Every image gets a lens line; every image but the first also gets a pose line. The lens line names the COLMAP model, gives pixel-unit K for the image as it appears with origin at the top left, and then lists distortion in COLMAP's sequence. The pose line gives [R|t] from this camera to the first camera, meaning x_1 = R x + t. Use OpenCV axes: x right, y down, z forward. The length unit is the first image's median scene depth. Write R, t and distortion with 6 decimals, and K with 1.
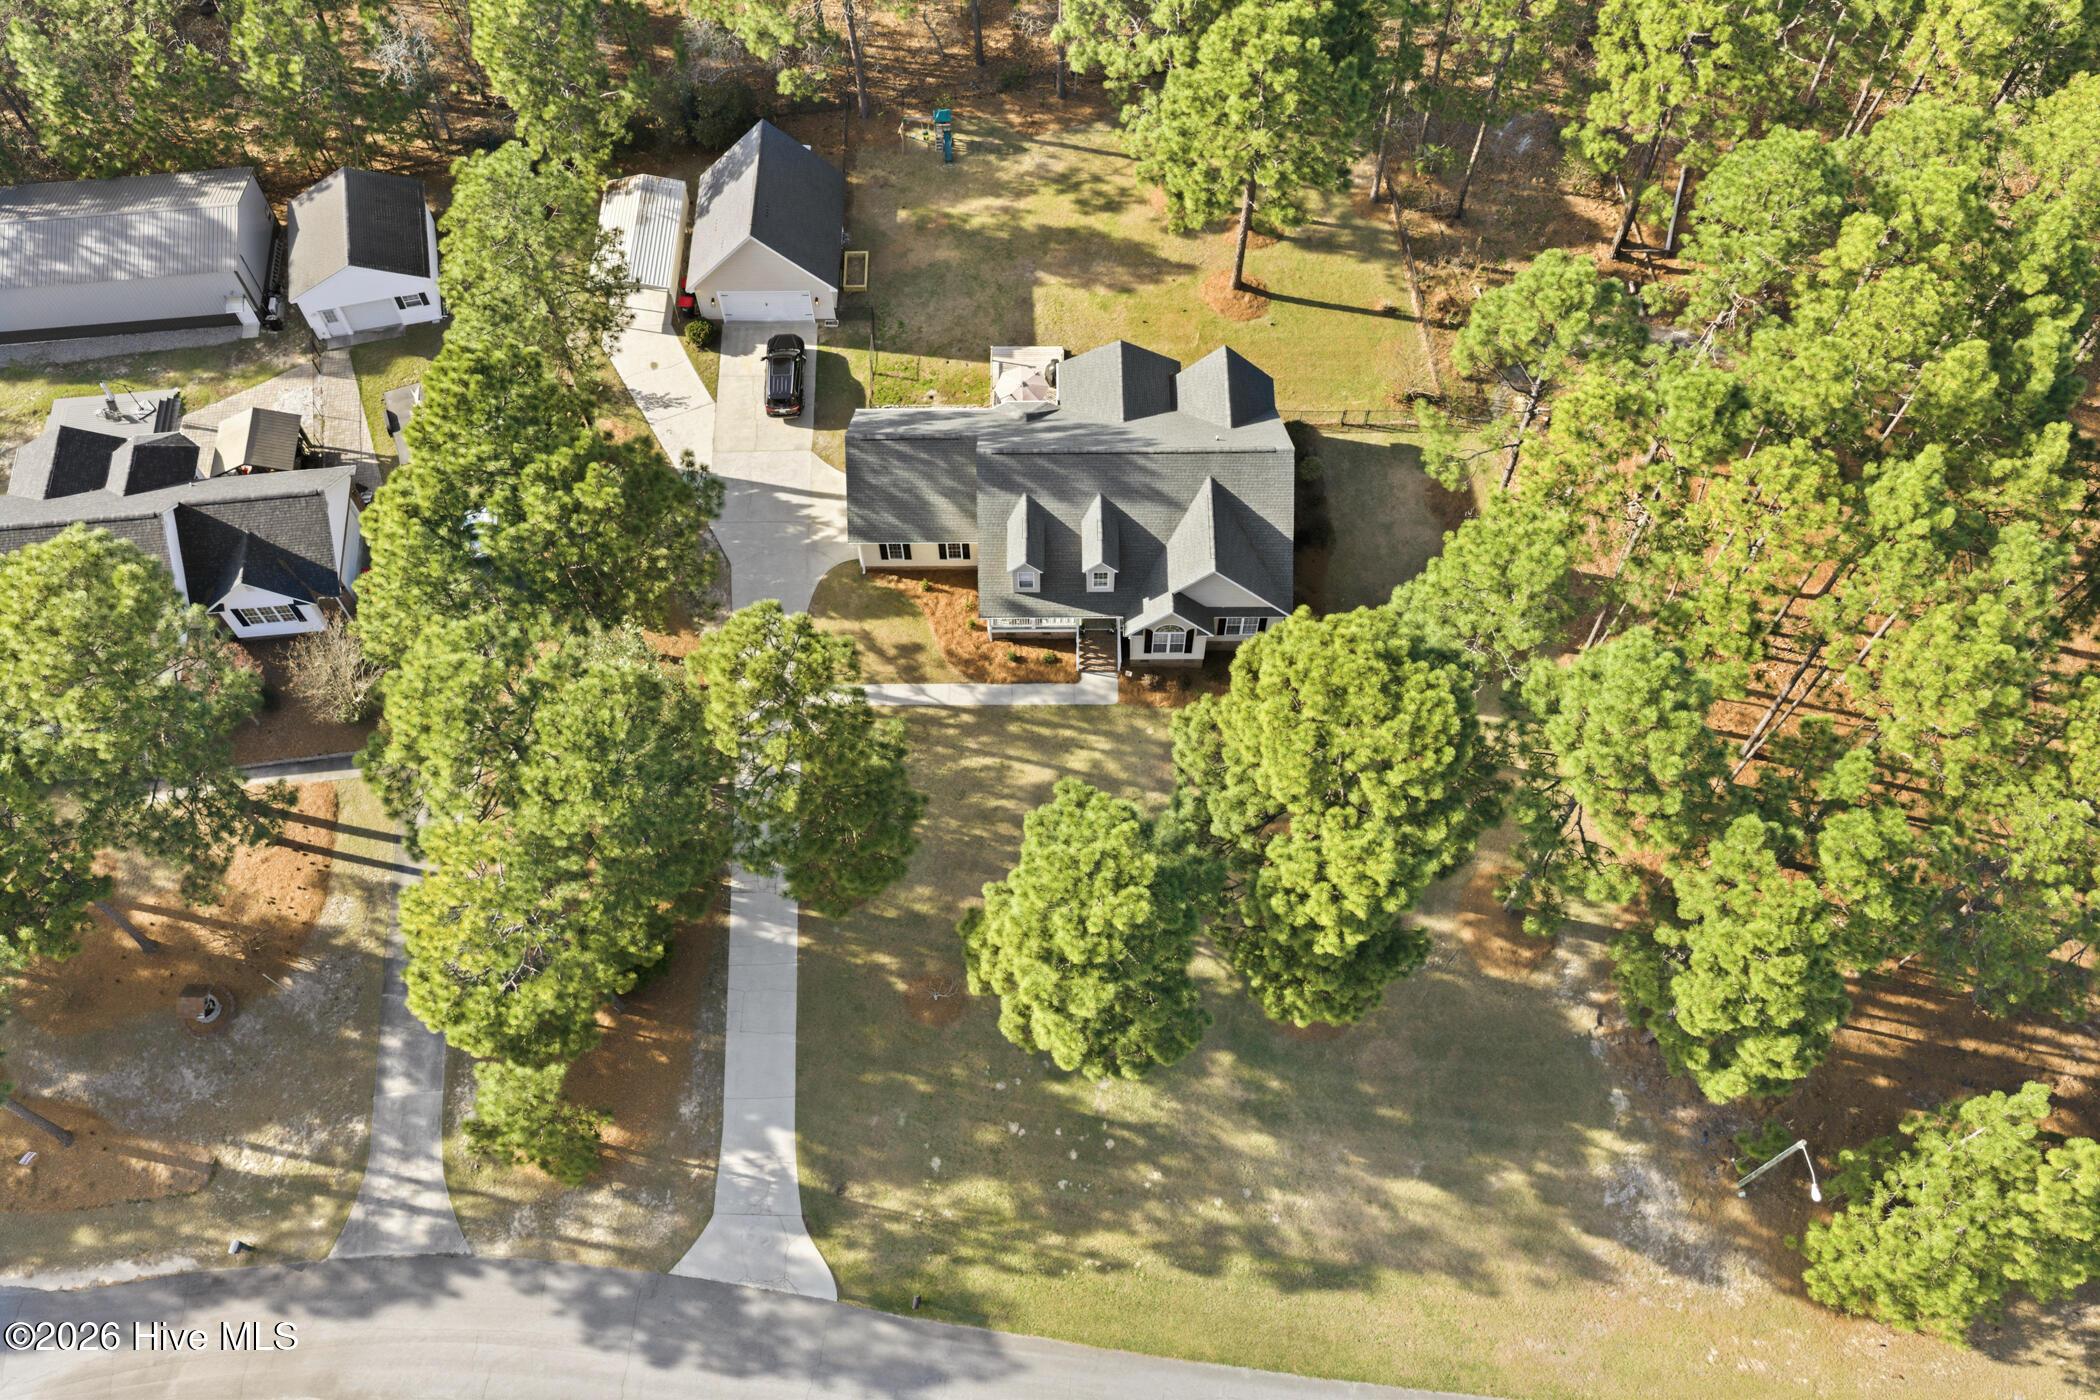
lens RADIAL K [[1747.7, 0, 1052.8], [0, 1747.7, 699.4], [0, 0, 1]] dist [0.009280, -0.016295]
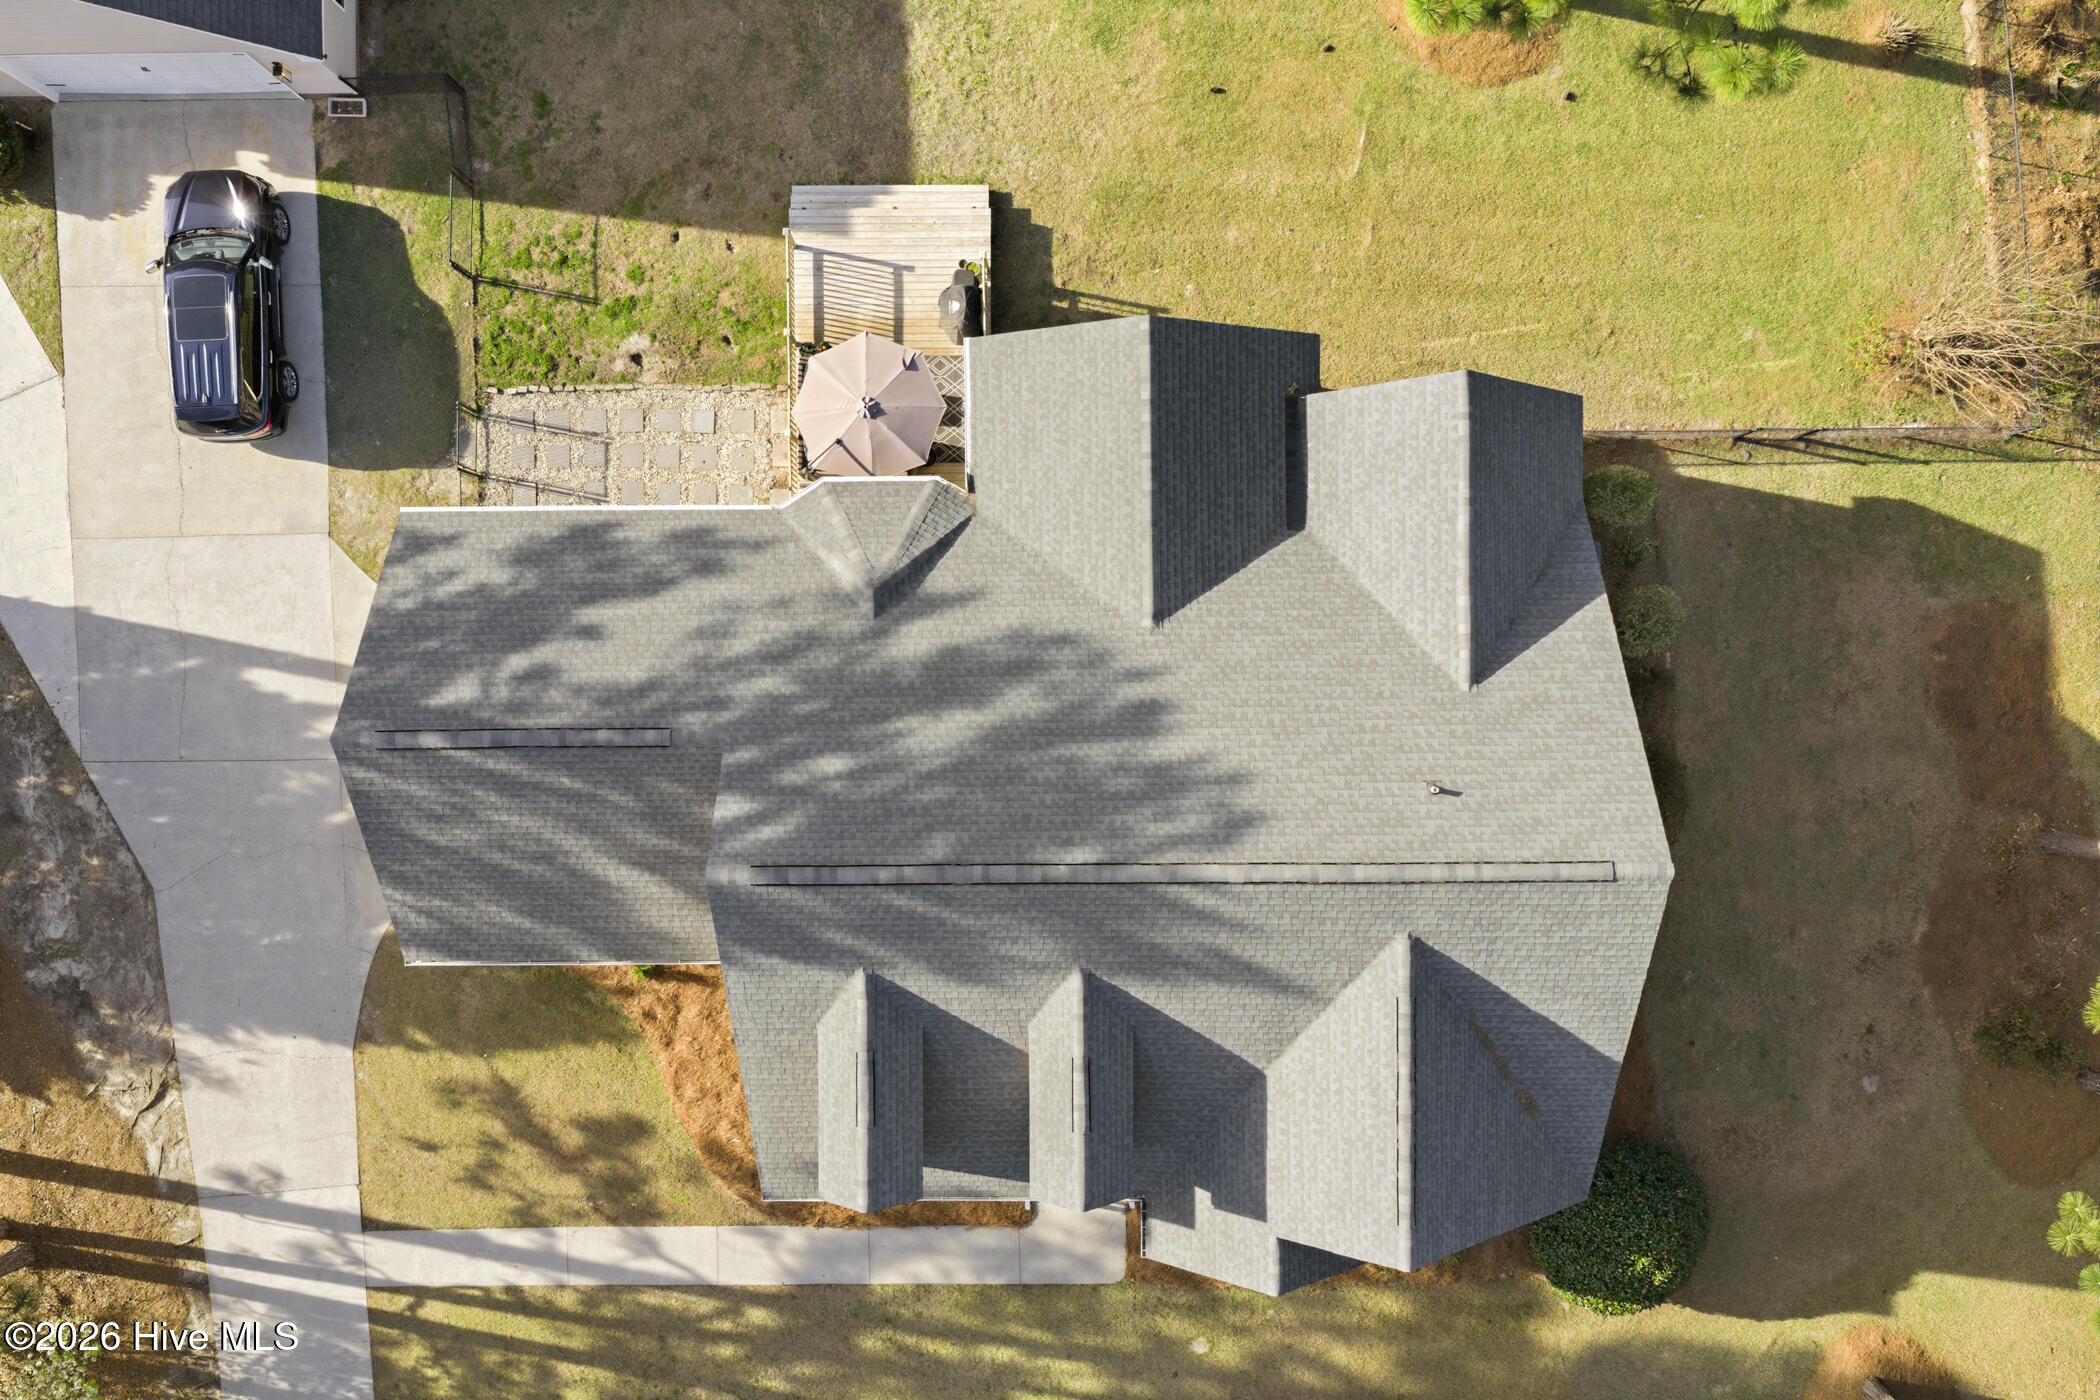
lens RADIAL K [[1751.6, 0, 1044.1], [0, 1751.6, 726.2], [0, 0, 1]] dist [0.010389, -0.013156]
pose [[0.999978, -0.003448, -0.005606, 0.019504], [0.005778, 0.867638, 0.497162, -0.291435], [0.003150, -0.497184, 0.867640, 0.641169]]
